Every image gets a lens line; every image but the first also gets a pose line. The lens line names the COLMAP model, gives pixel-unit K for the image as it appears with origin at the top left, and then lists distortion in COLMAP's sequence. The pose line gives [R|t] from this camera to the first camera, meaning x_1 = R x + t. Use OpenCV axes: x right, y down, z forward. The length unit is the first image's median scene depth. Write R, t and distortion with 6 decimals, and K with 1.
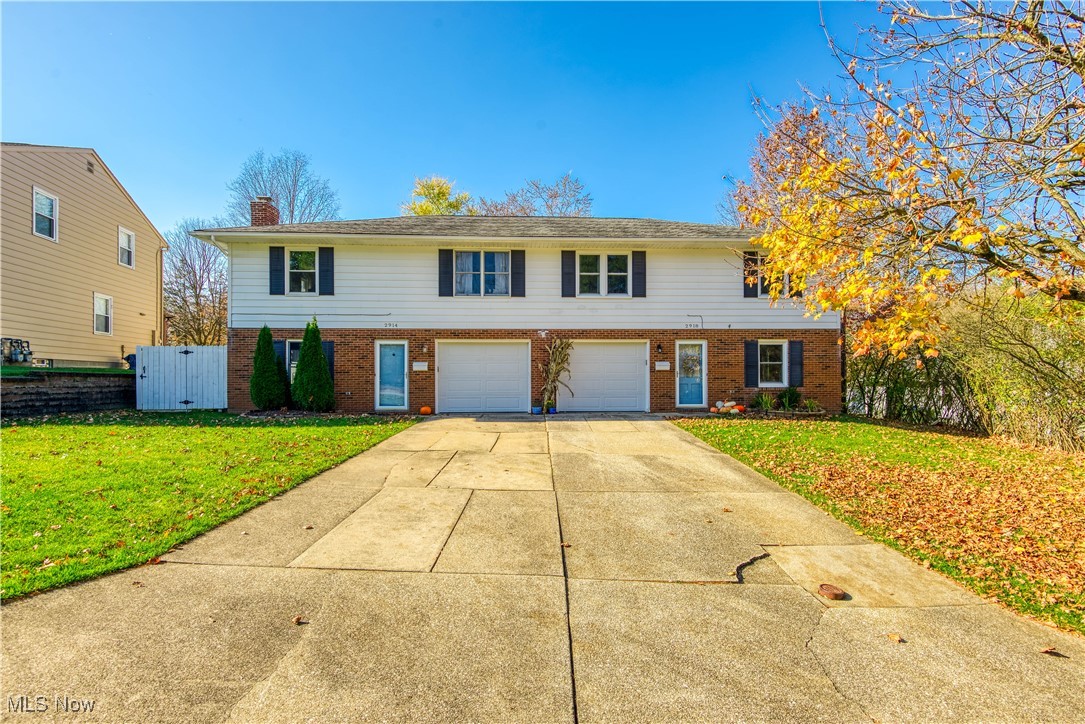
lens RADIAL K [[499.8, 0, 545.1], [0, 499.8, 371.6], [0, 0, 1]] dist [0.026909, -0.022318]
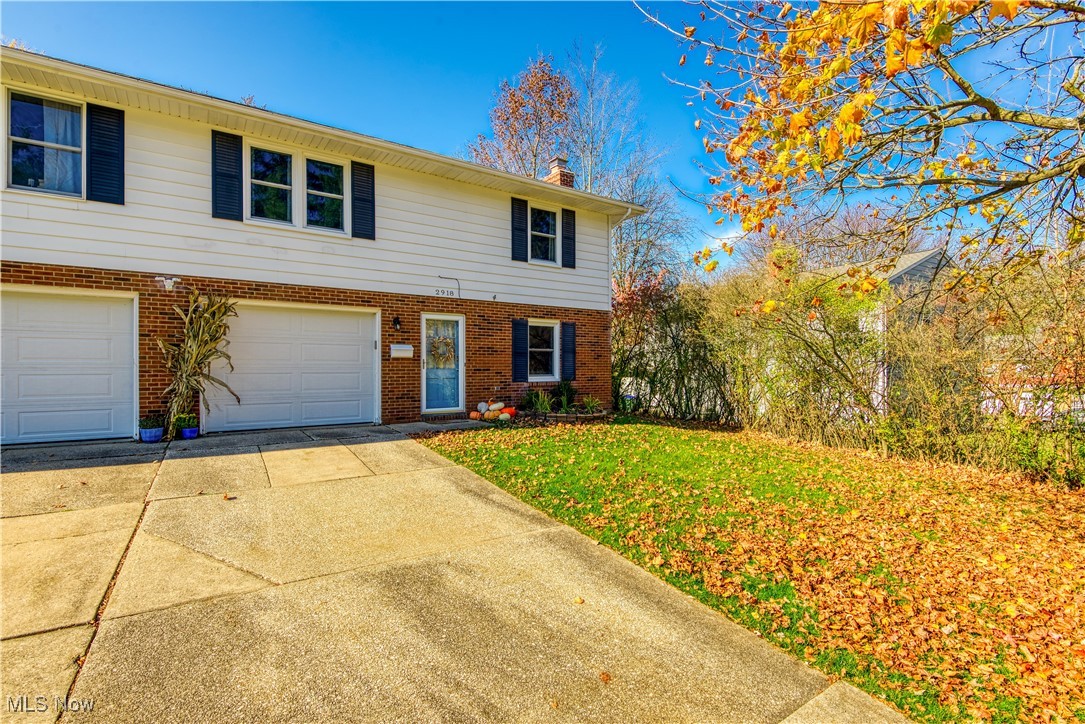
lens RADIAL K [[499.8, 0, 545.1], [0, 499.8, 371.6], [0, 0, 1]] dist [0.026909, -0.022318]
pose [[0.845209, -0.002771, 0.534429, 0.045826], [-0.009439, 0.999753, 0.020112, 0.000558], [-0.534352, -0.022043, 0.844974, 0.353793]]
